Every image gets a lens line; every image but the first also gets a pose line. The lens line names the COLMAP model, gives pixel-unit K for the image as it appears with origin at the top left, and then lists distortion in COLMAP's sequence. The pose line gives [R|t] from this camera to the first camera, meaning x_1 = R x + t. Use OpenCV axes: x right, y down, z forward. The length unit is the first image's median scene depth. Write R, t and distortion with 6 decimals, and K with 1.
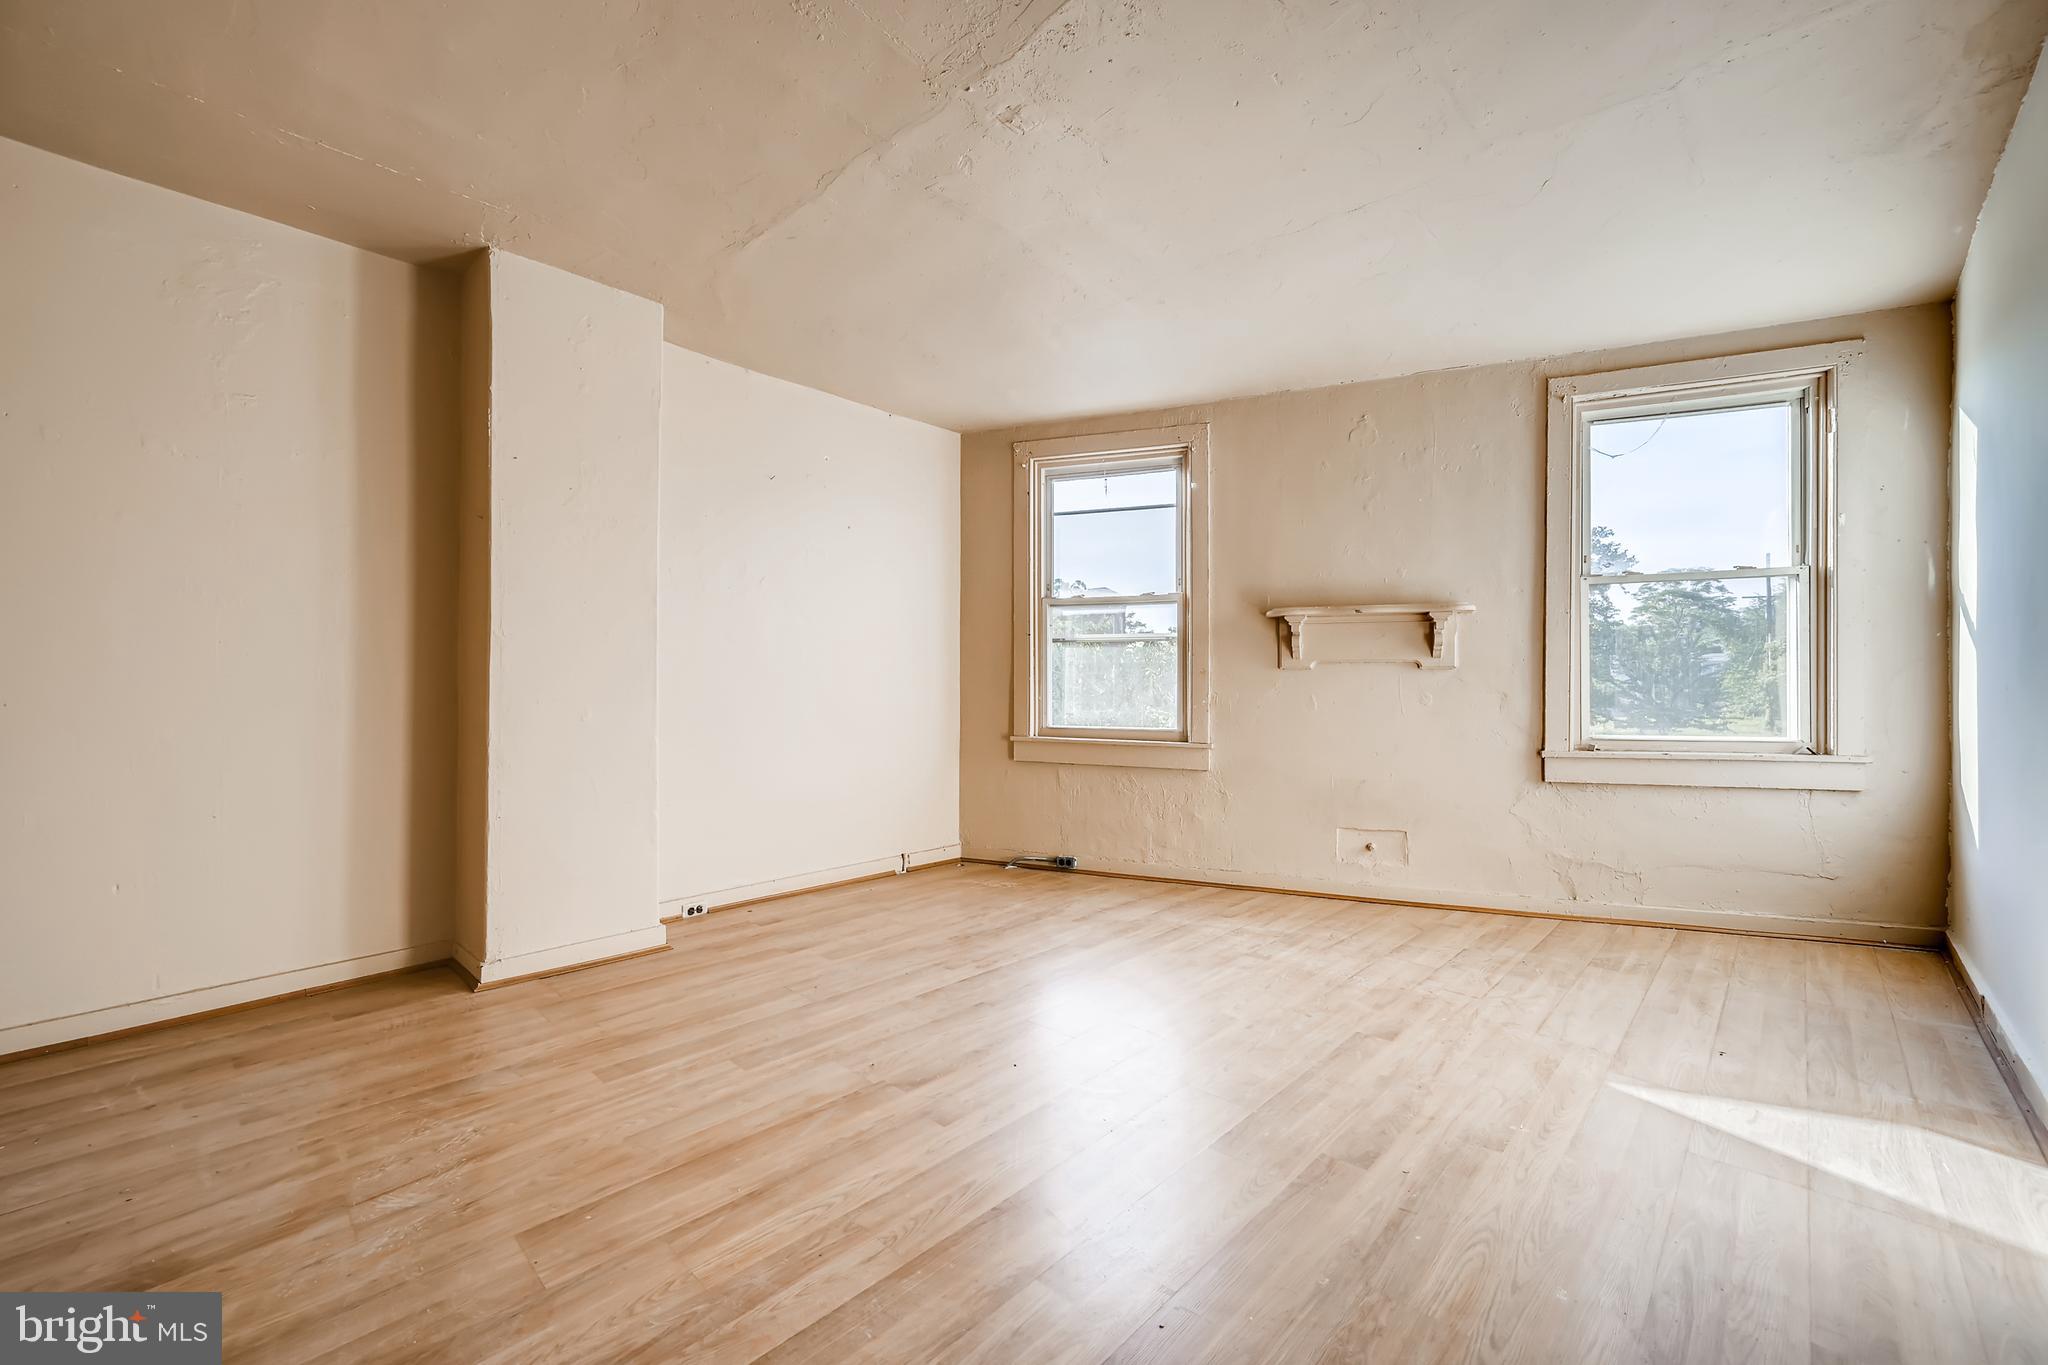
lens RADIAL K [[815.8, 0, 1020.5], [0, 815.8, 676.7], [0, 0, 1]] dist [-0.000462, -0.000050]
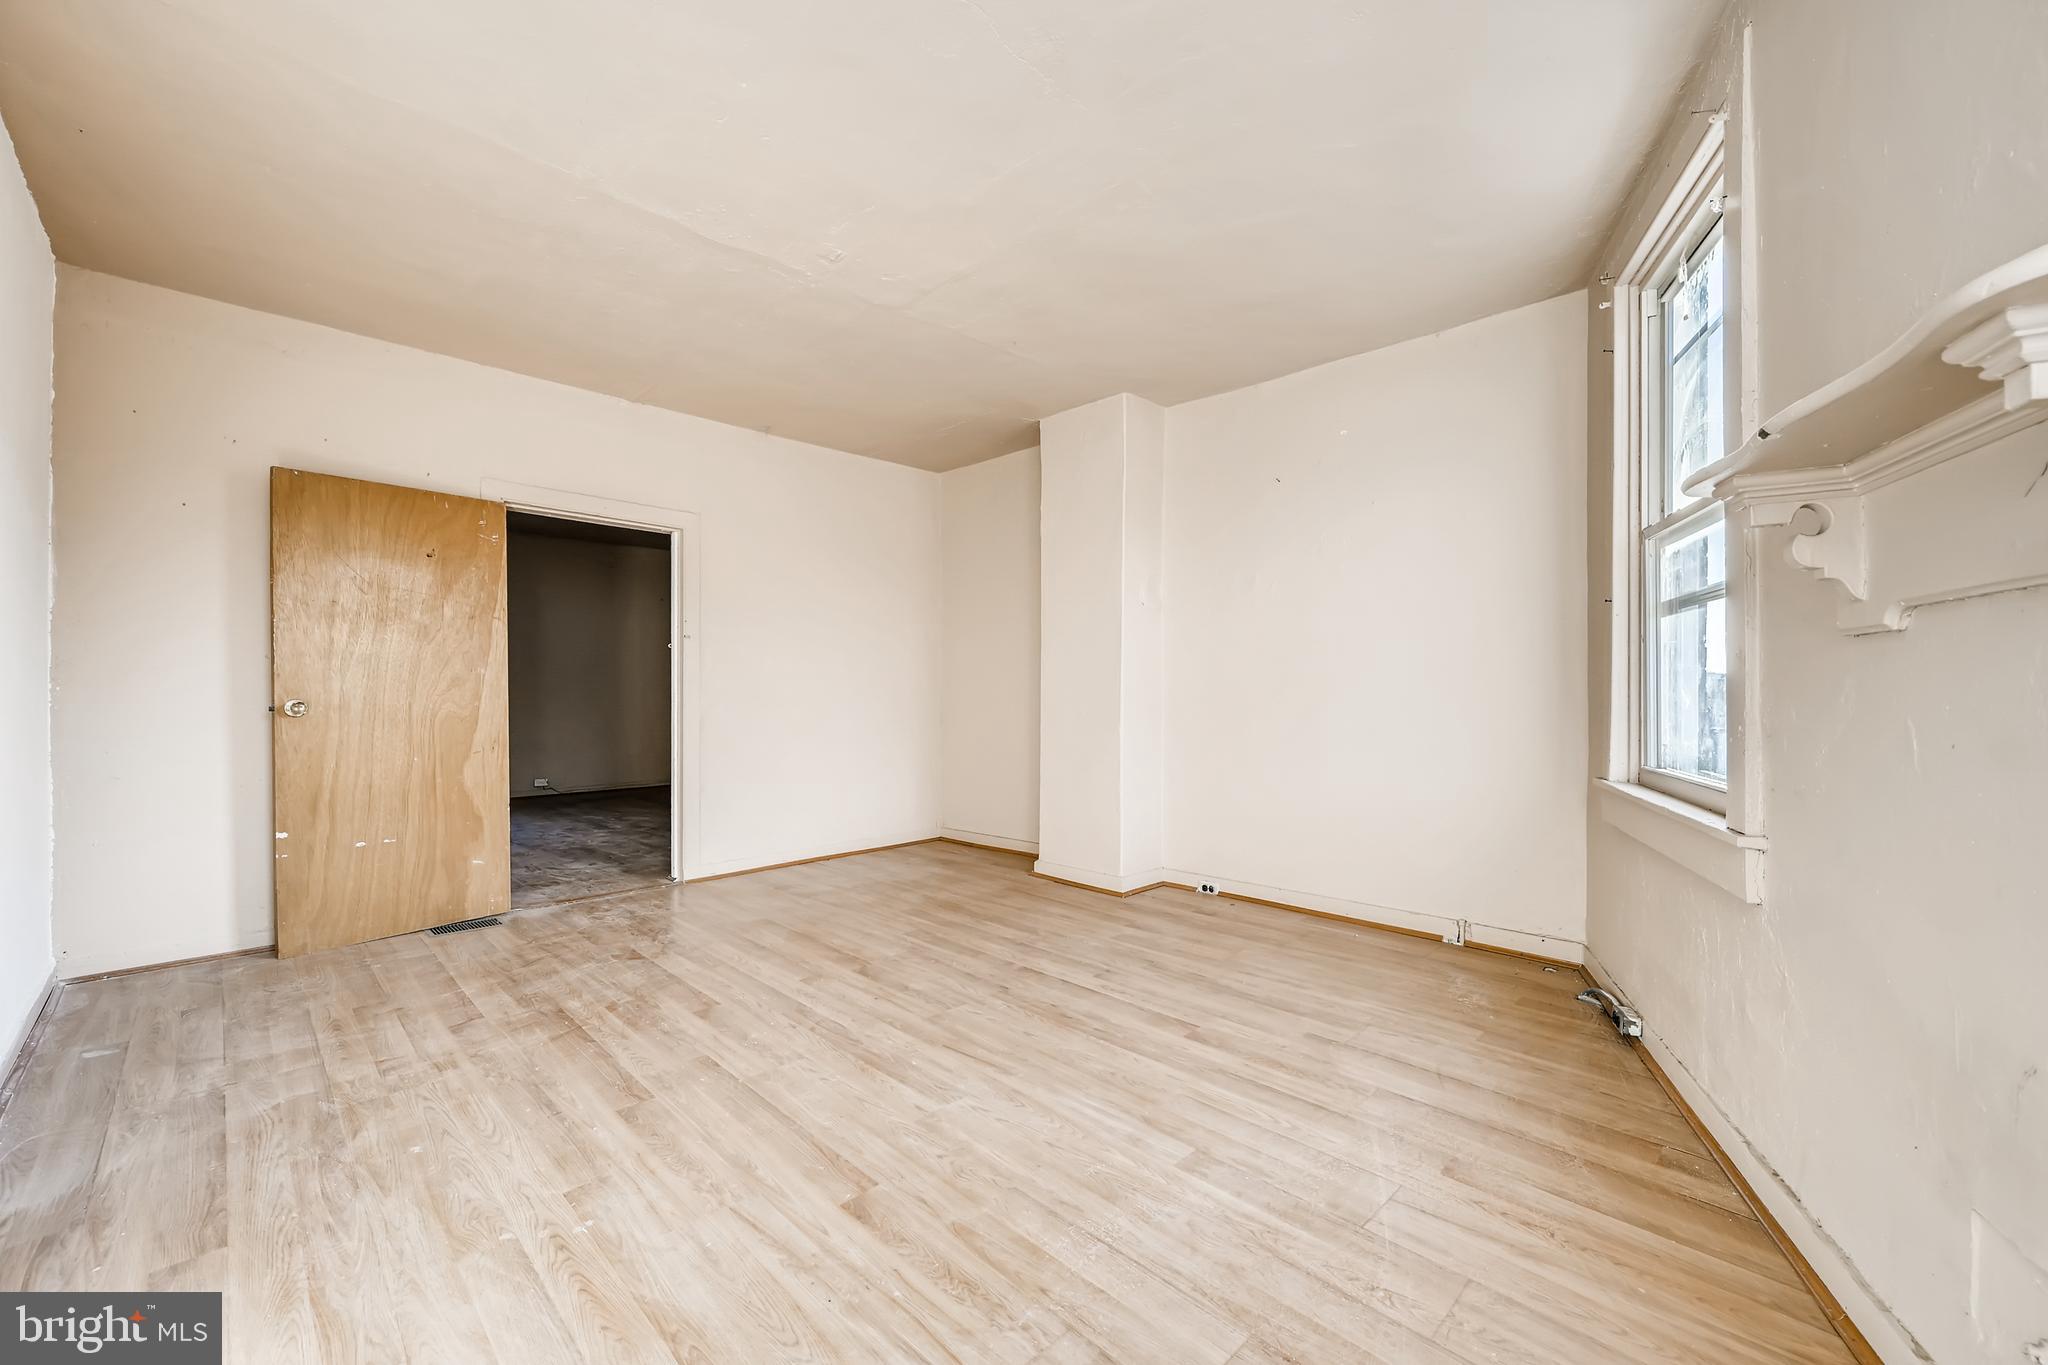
lens RADIAL K [[815.8, 0, 1021.6], [0, 815.8, 691.7], [0, 0, 1]] dist [-0.000462, -0.000050]
pose [[-0.028045, -0.001592, -0.999605, 1.120847], [0.009563, 0.999953, -0.001860, 0.016327], [0.999561, -0.009611, -0.028029, 1.158687]]
